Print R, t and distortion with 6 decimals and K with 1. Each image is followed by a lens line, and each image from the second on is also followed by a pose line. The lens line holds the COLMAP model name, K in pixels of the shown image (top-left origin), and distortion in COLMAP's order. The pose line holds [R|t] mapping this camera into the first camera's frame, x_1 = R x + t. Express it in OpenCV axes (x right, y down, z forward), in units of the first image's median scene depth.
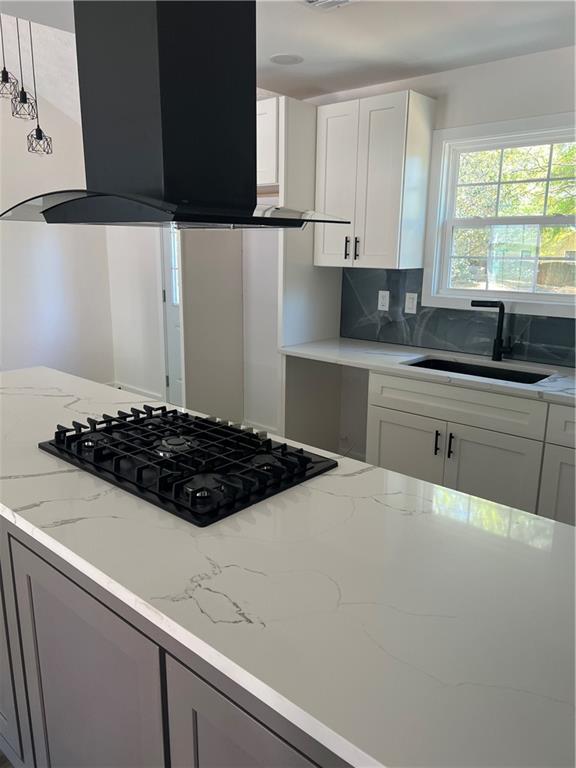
lens RADIAL K [[579.4, 0, 287.5], [0, 579.4, 387.5], [0, 0, 1]] dist [-0.005451, -0.000138]
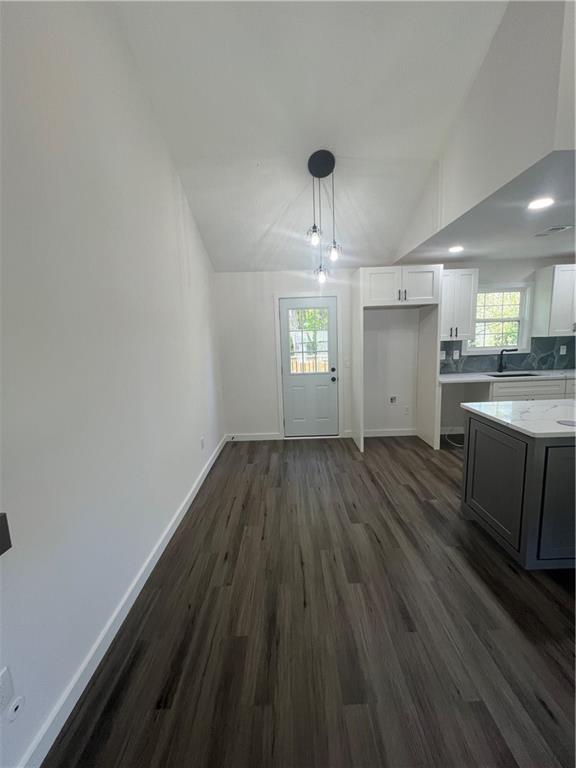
lens RADIAL K [[307.8, 0, 288.9], [0, 307.8, 383.5], [0, 0, 1]] dist [0.001158, 0.000088]
pose [[0.734176, -0.141902, 0.663965, -1.134360], [0.198346, 0.980082, -0.009858, -0.153810], [-0.649342, 0.138932, 0.747699, 0.520542]]
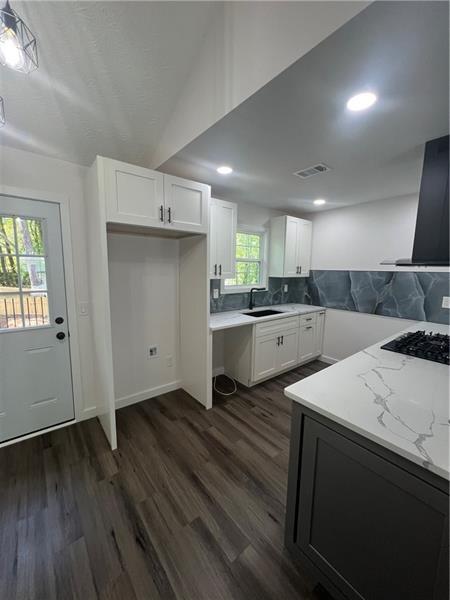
lens RADIAL K [[240.5, 0, 225.0], [0, 240.5, 298.9], [0, 0, 1]] dist [0.001158, 0.000088]
pose [[0.148652, -0.138978, 0.979075, -0.689266], [0.208824, 0.972160, 0.106291, -0.216605], [-0.966589, 0.188654, 0.173535, 0.808960]]
